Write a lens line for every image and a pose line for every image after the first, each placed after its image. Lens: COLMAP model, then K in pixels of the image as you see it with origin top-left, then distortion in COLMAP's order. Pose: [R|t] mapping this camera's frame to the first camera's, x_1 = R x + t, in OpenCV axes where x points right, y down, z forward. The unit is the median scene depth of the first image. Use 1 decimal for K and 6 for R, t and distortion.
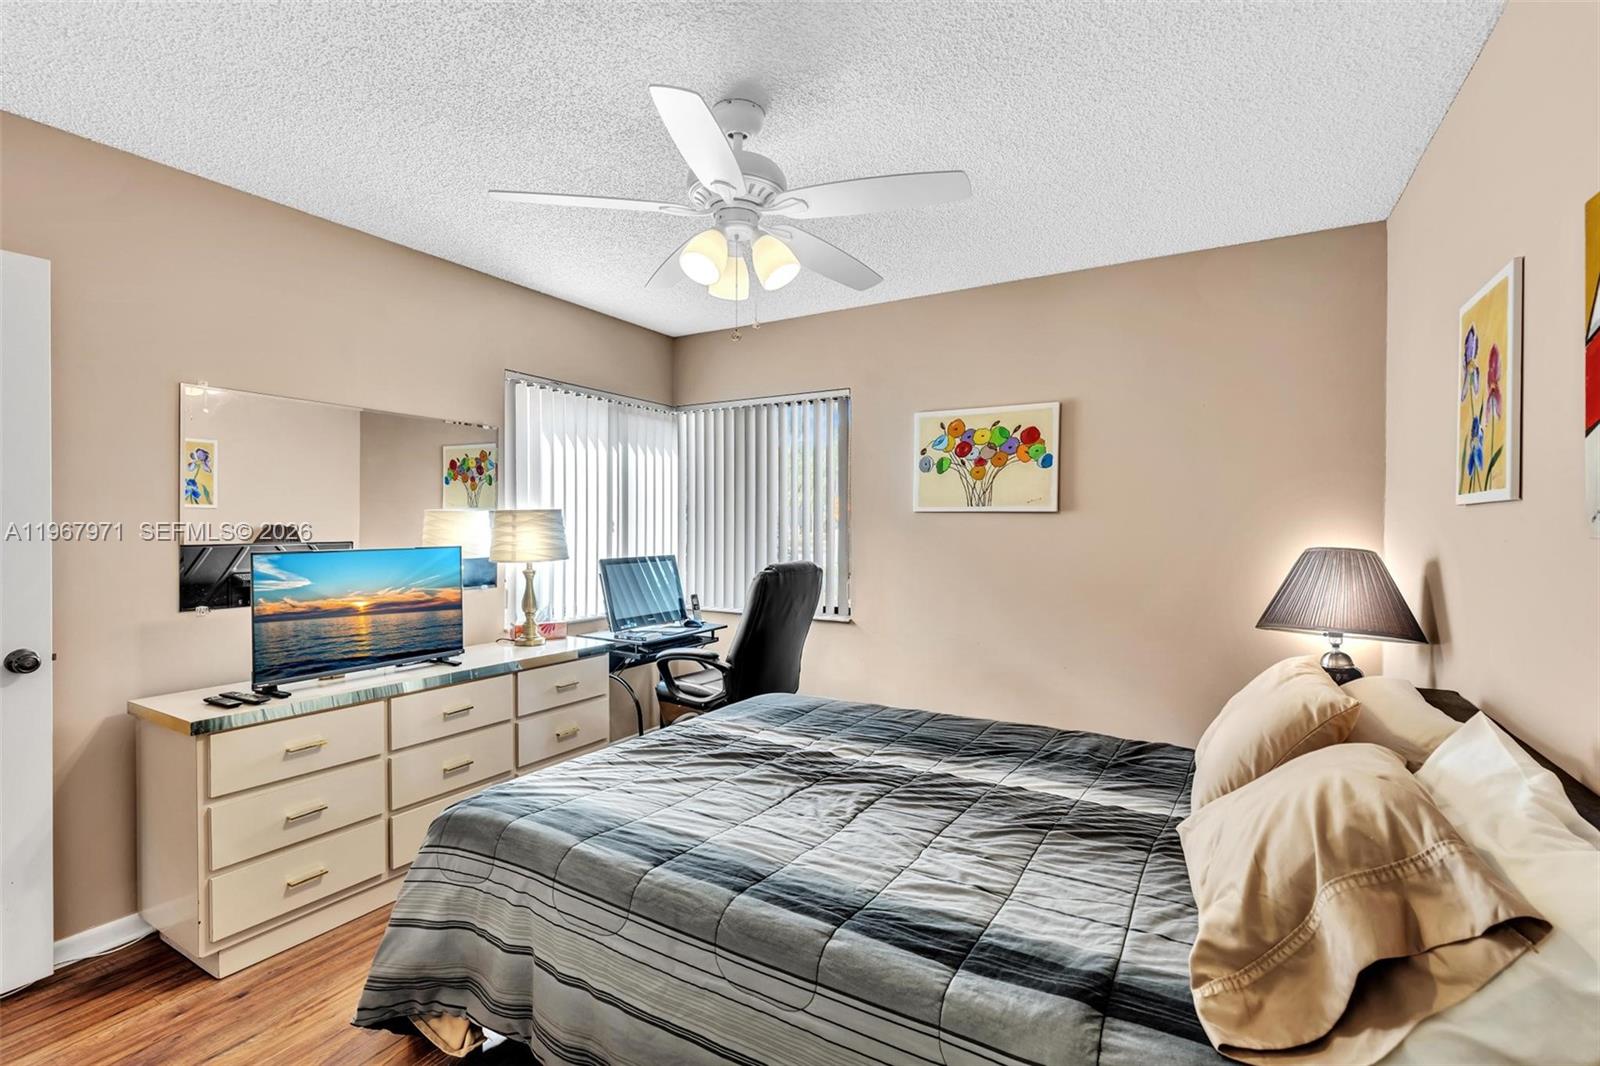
lens RADIAL K [[725.7, 0, 805.9], [0, 725.7, 535.1], [0, 0, 1]] dist [-0.000199, -0.000106]
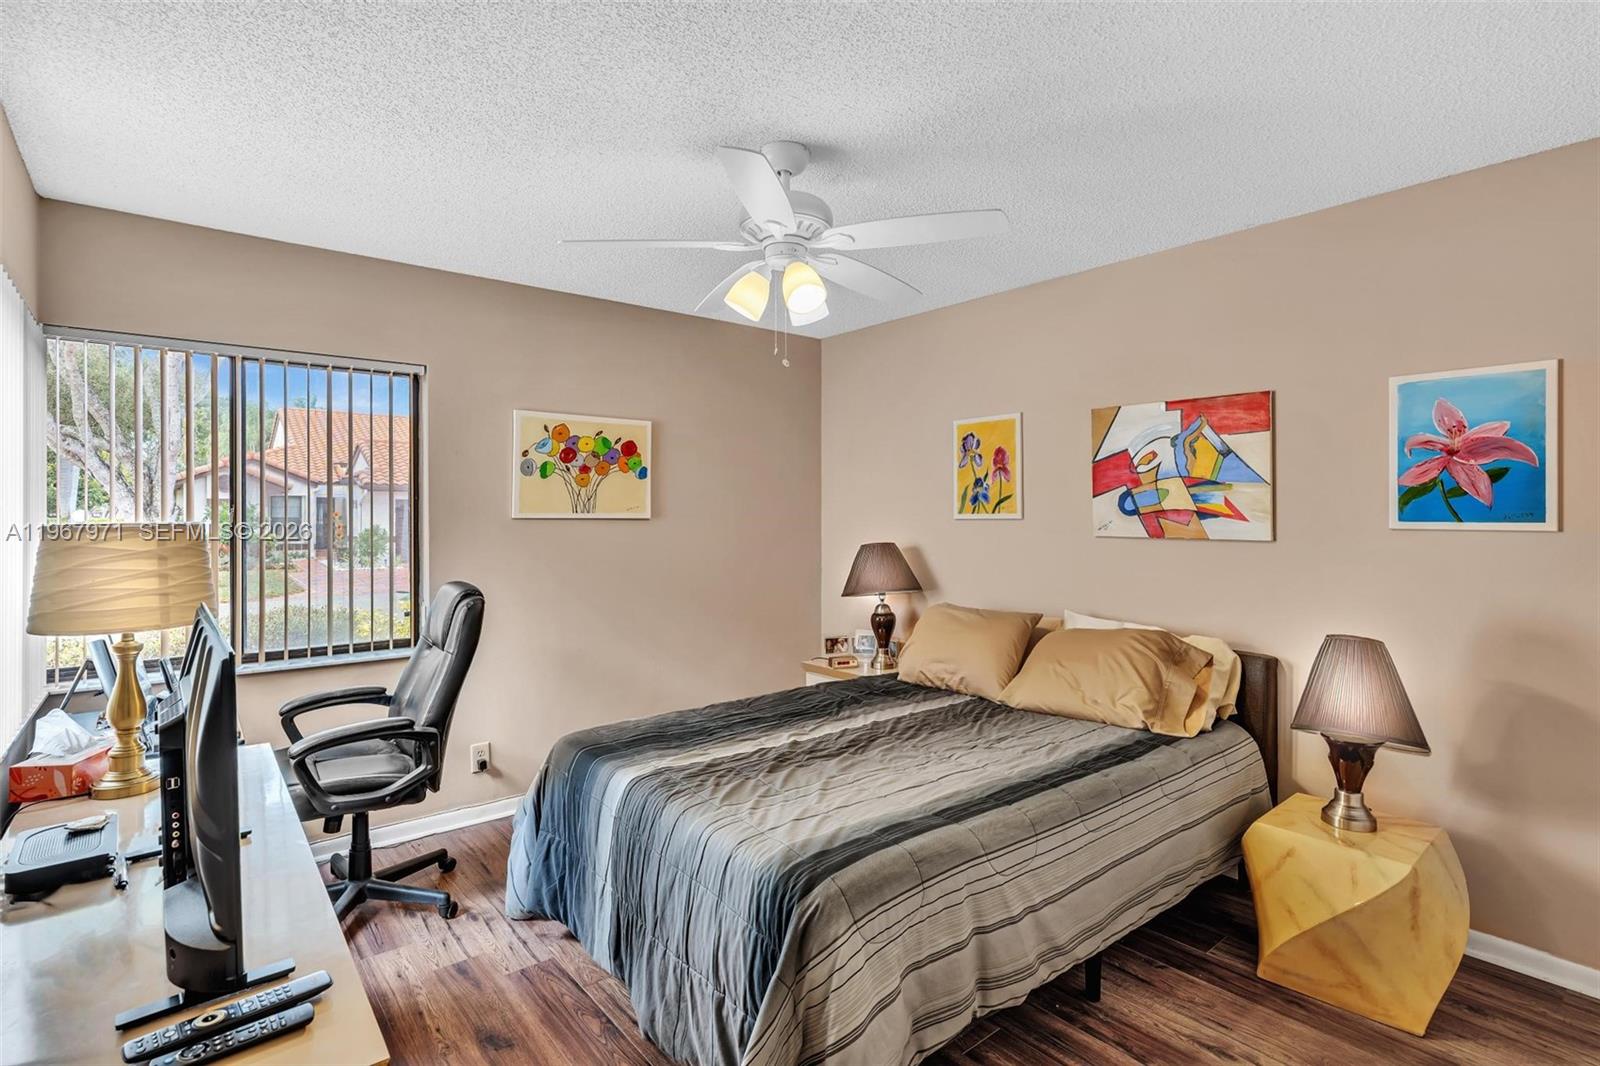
lens RADIAL K [[763.4, 0, 806.1], [0, 763.4, 524.6], [0, 0, 1]] dist [0.000736, 0.000576]
pose [[0.358458, -0.015380, 0.933419, -0.658588], [0.016926, 0.999807, 0.009974, -0.030072], [-0.933392, 0.012224, 0.358649, 0.341317]]
